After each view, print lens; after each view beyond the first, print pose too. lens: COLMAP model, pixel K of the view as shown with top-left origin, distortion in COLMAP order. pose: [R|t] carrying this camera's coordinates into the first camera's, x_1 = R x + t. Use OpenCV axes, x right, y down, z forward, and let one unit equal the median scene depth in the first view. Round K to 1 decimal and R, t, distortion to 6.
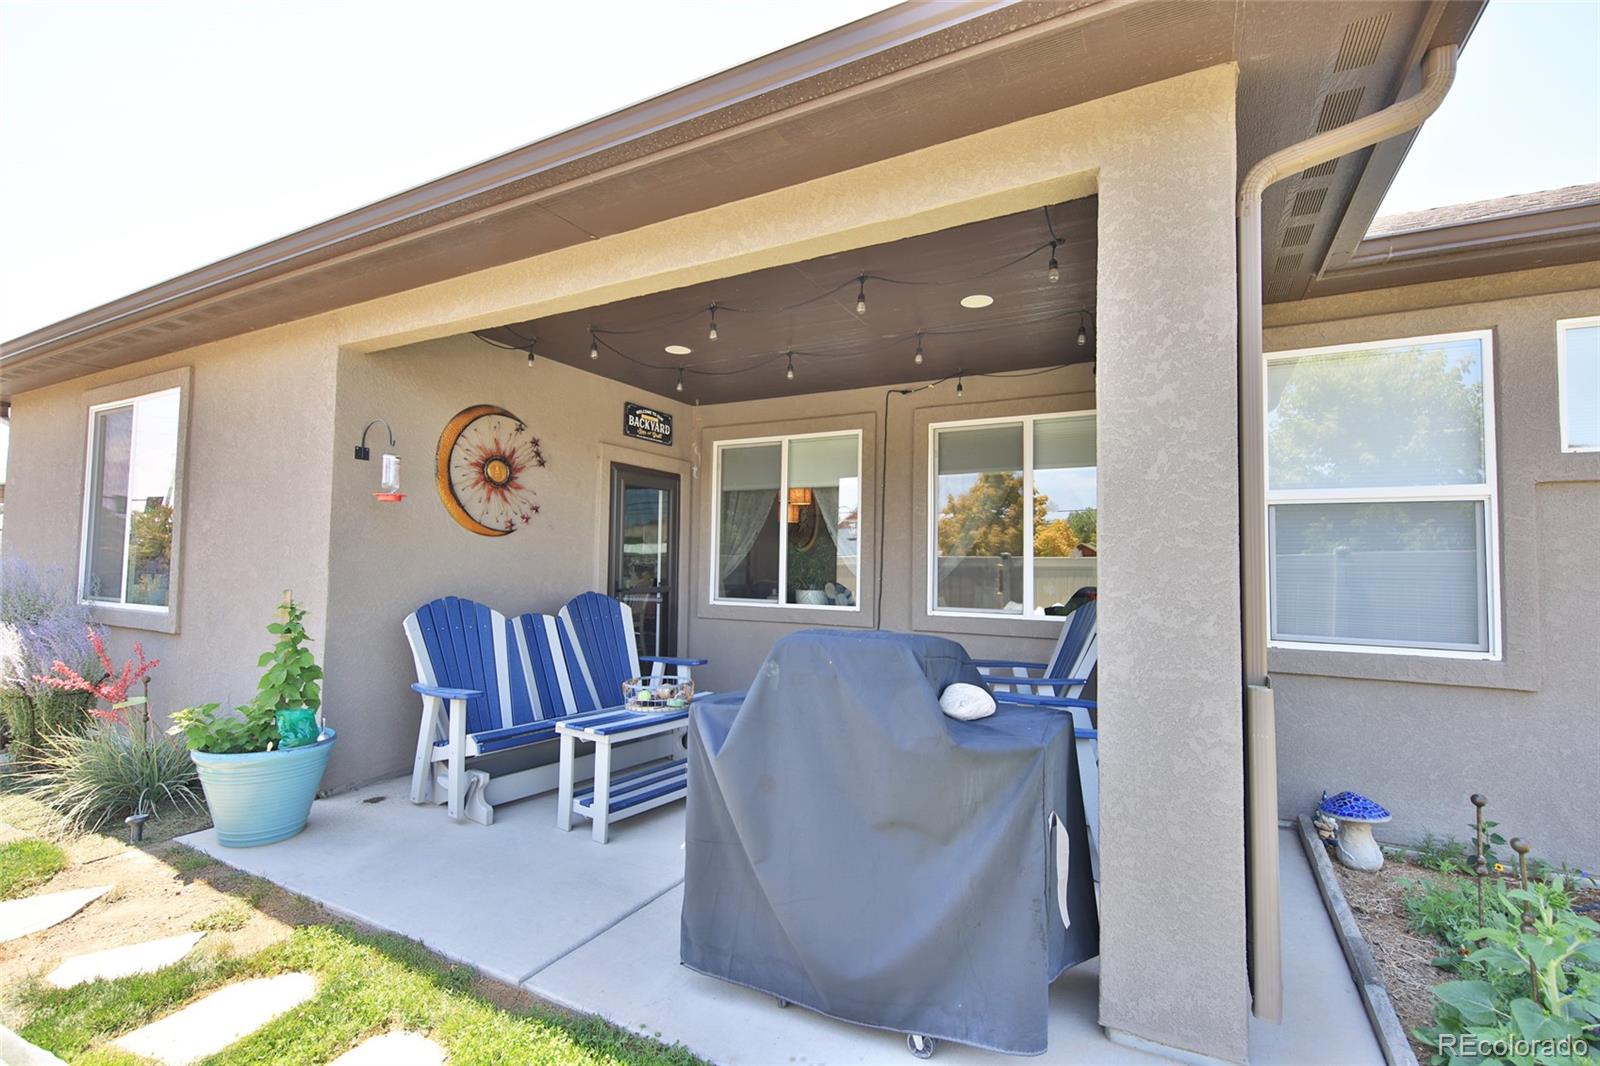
lens RADIAL K [[707.4, 0, 800.0], [0, 707.4, 533.0], [0, 0, 1]] dist [-0.001223, -0.000259]
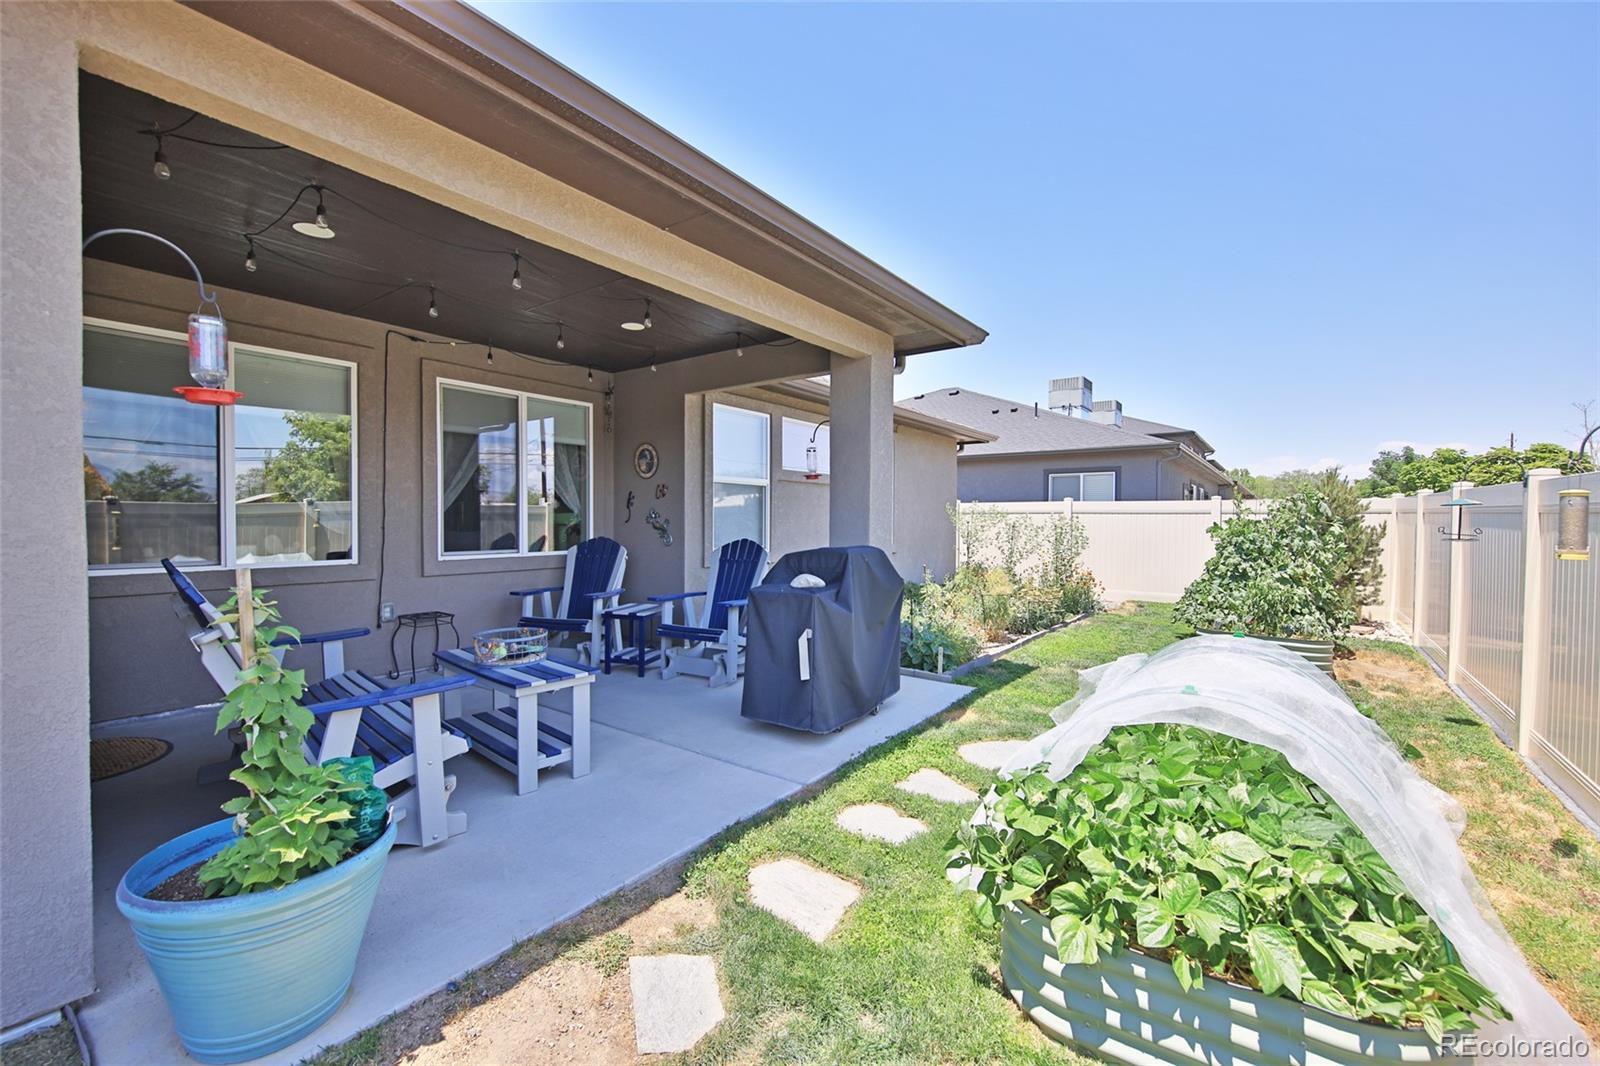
lens RADIAL K [[664.9, 0, 800.0], [0, 664.9, 533.0], [0, 0, 1]] dist [0.001553, 0.000186]
pose [[0.142423, -0.034043, 0.989220, -0.955711], [-0.047983, 0.997996, 0.041253, 0.011072], [-0.988642, -0.053341, 0.140504, 0.435283]]
